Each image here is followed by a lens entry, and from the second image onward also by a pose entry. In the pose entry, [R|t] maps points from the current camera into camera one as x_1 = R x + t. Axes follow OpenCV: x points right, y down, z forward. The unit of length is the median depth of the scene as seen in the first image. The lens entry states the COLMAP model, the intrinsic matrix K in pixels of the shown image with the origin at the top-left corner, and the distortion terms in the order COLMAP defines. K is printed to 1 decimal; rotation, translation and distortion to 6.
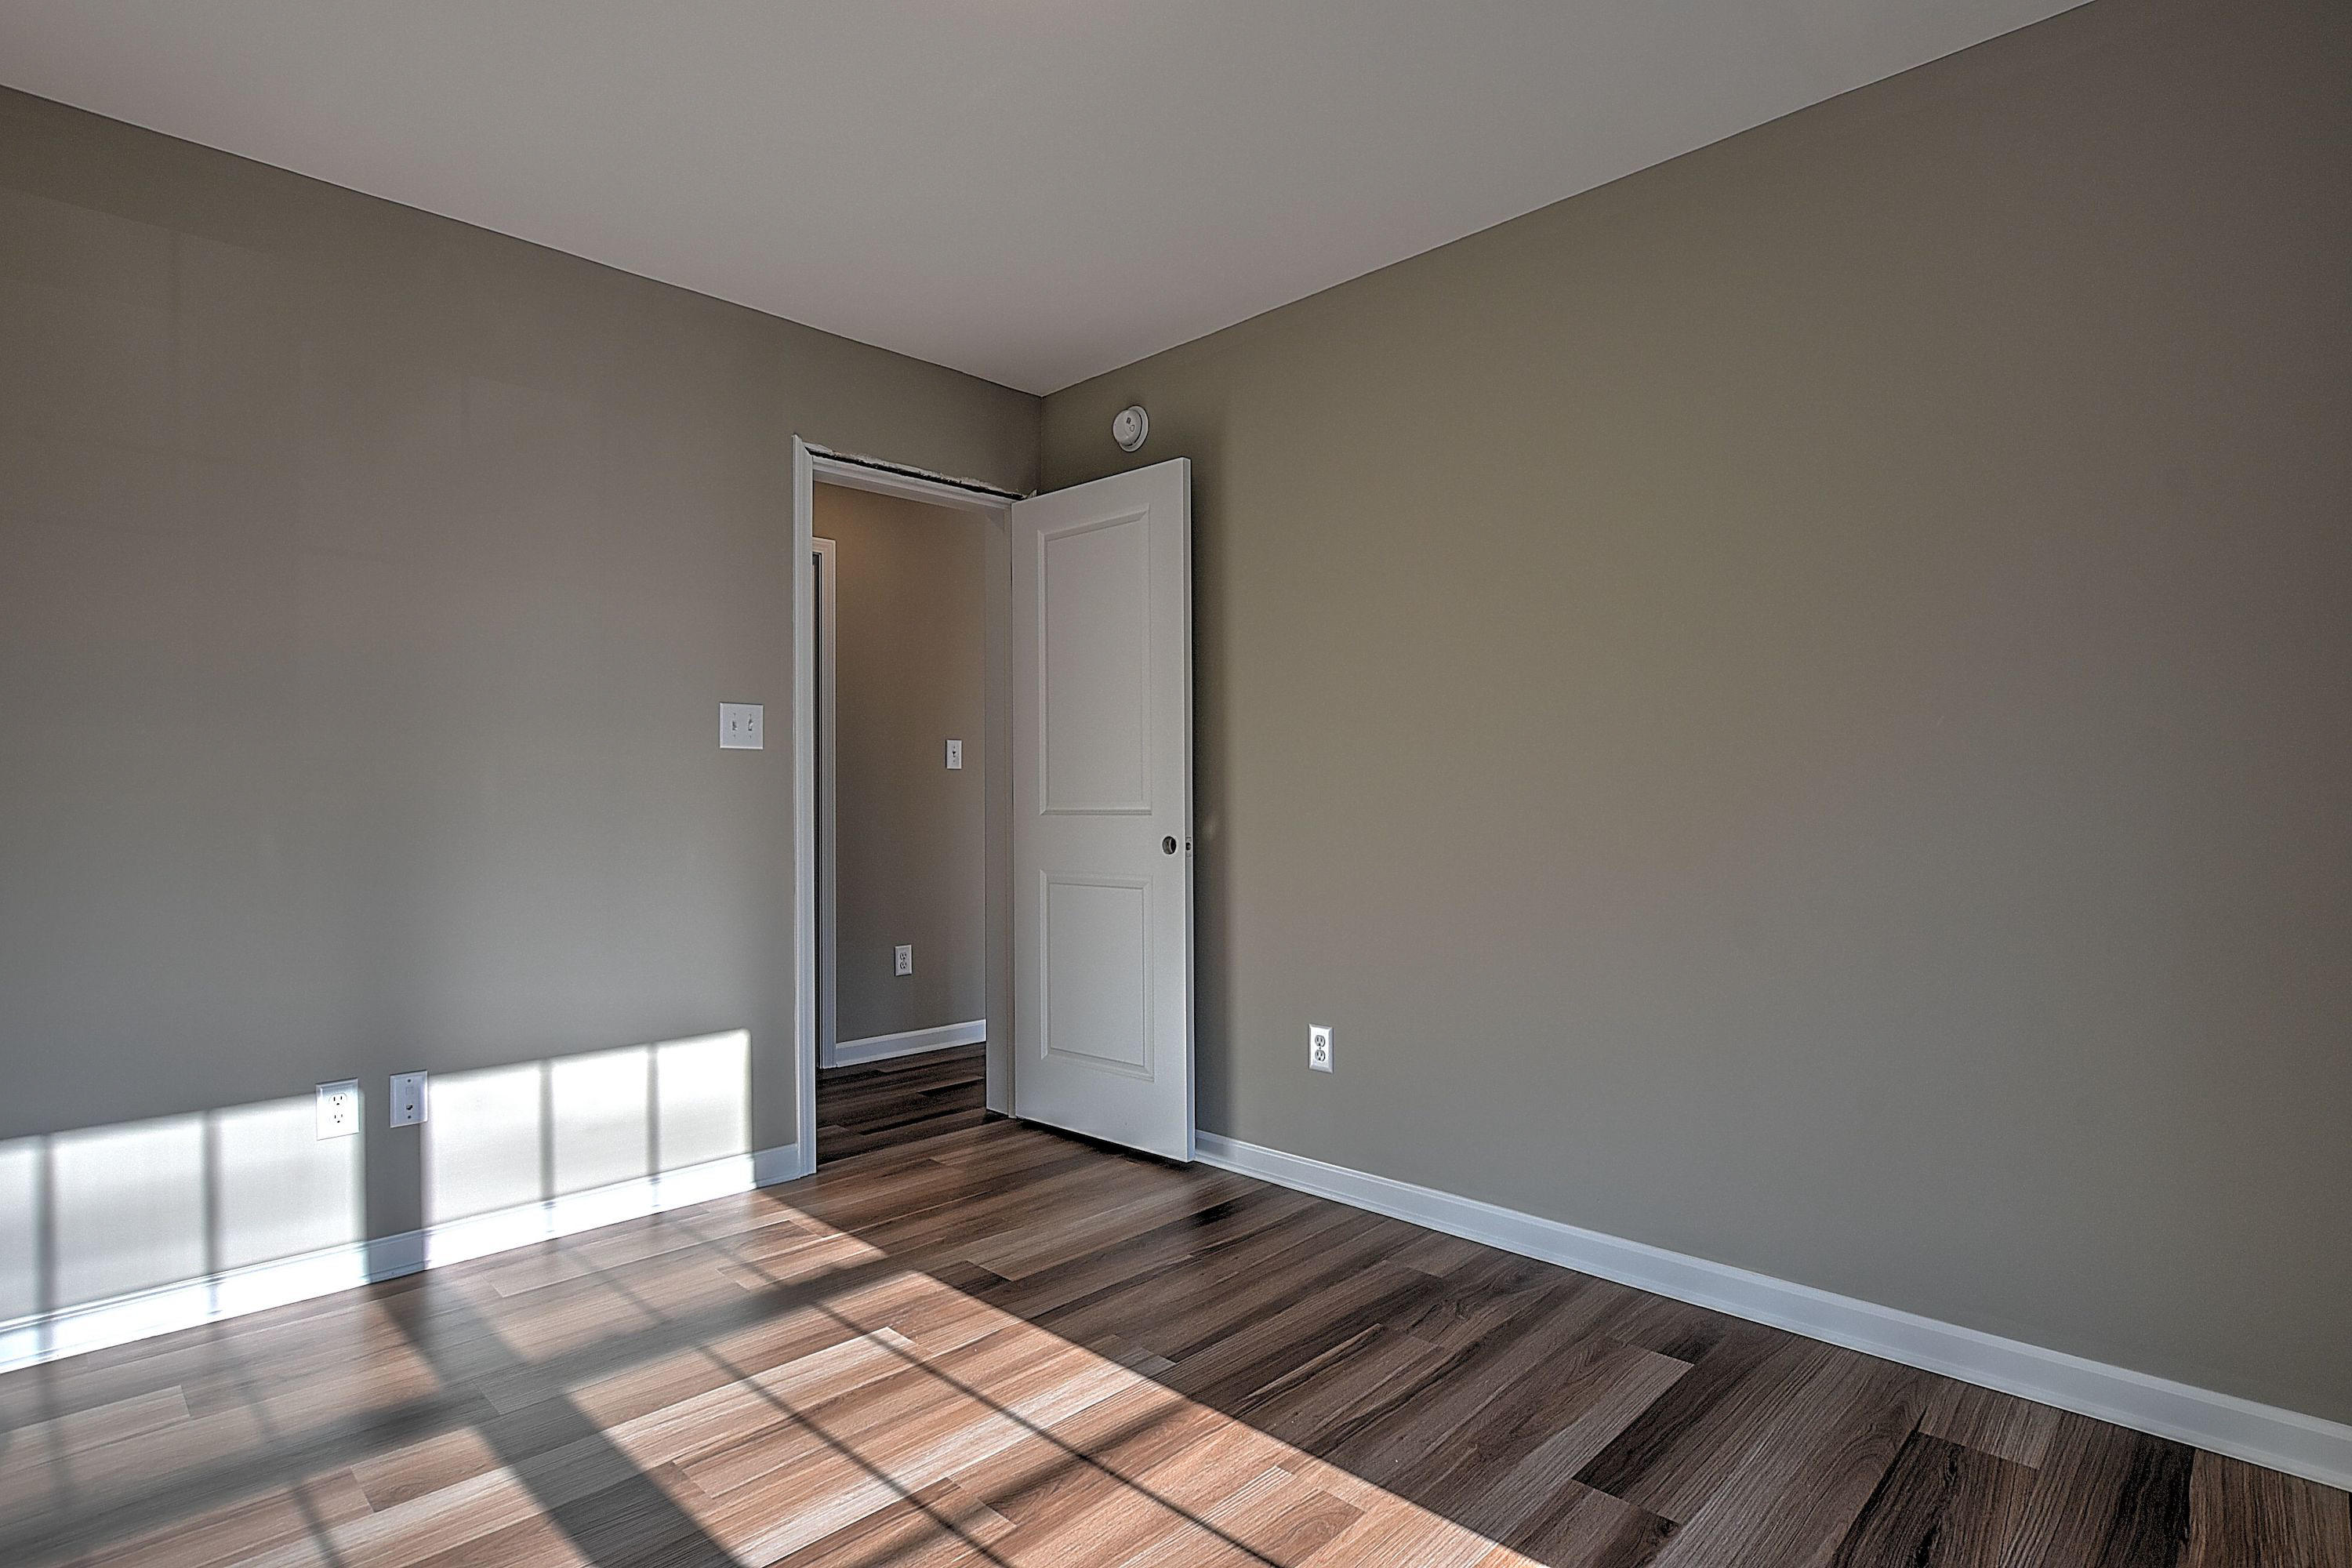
lens RADIAL K [[1172.5, 0, 1159.1], [0, 1172.5, 788.6], [0, 0, 1]] dist [-0.018506, 0.005444]
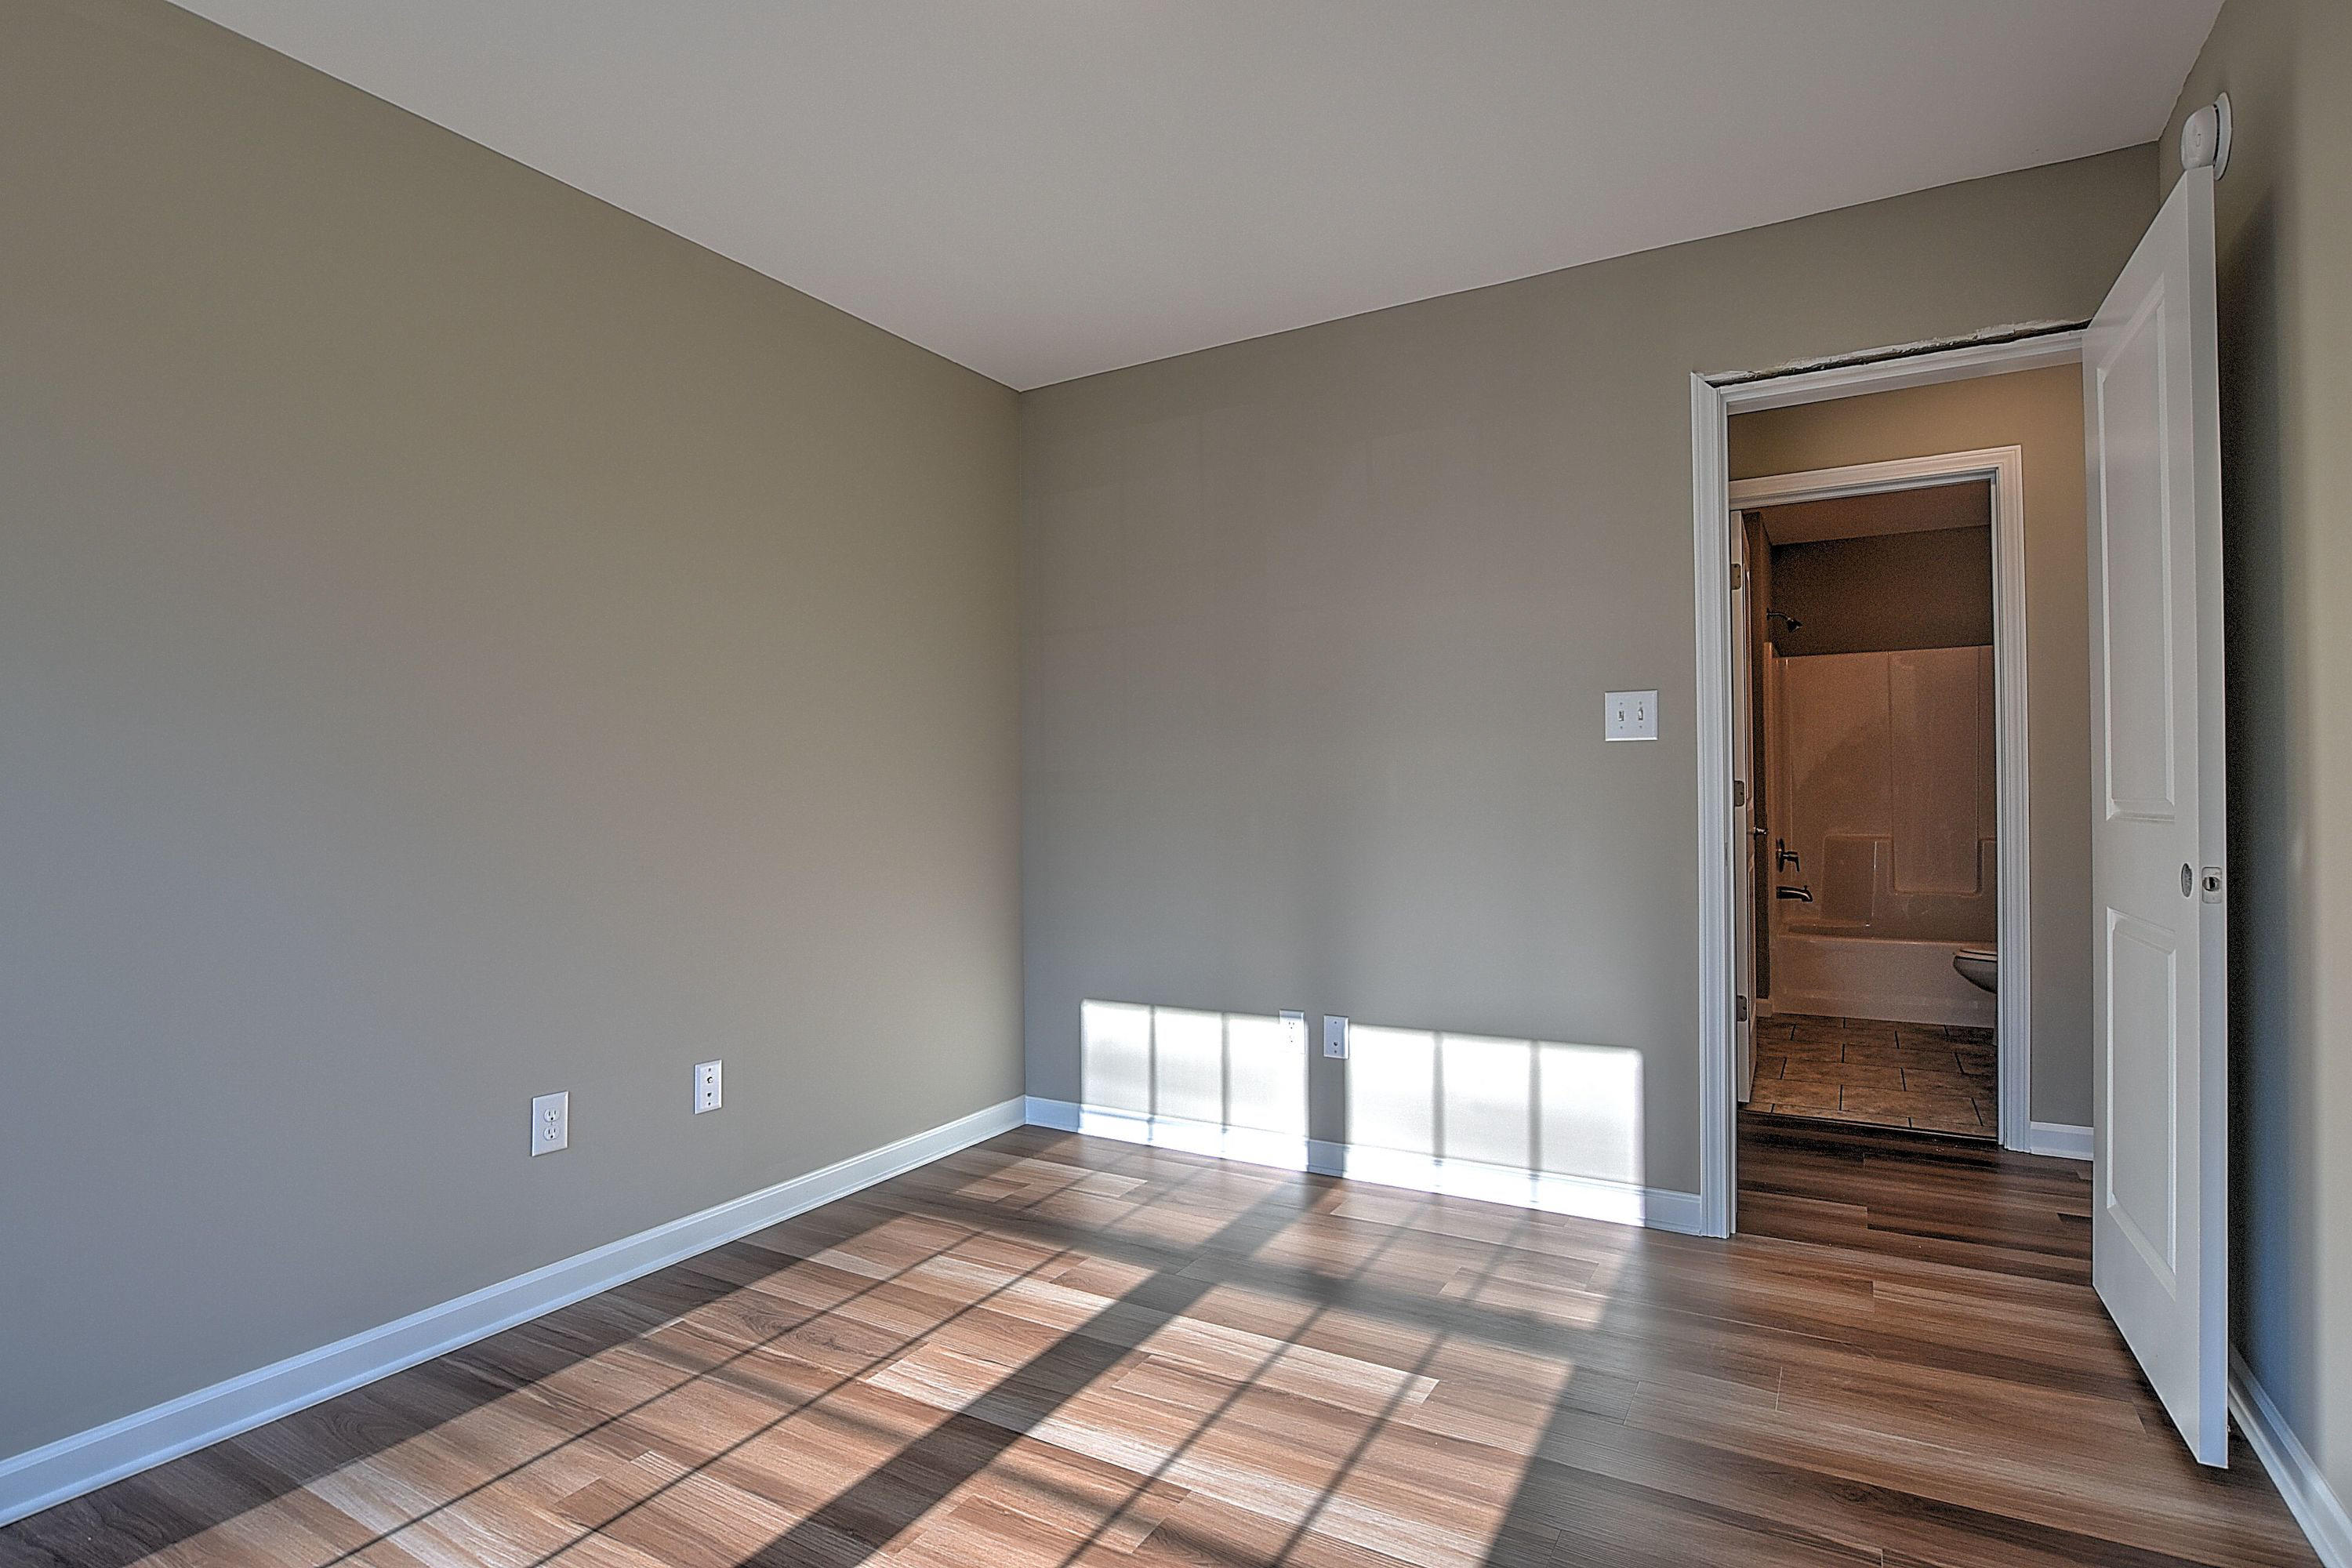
lens RADIAL K [[1172.5, 0, 1174.7], [0, 1172.5, 800.1], [0, 0, 1]] dist [-0.018506, 0.005444]
pose [[0.250407, 0.002850, -0.968137, 0.543390], [0.017104, 0.999827, 0.007367, -0.001912], [0.967990, -0.018404, 0.250315, 0.528263]]
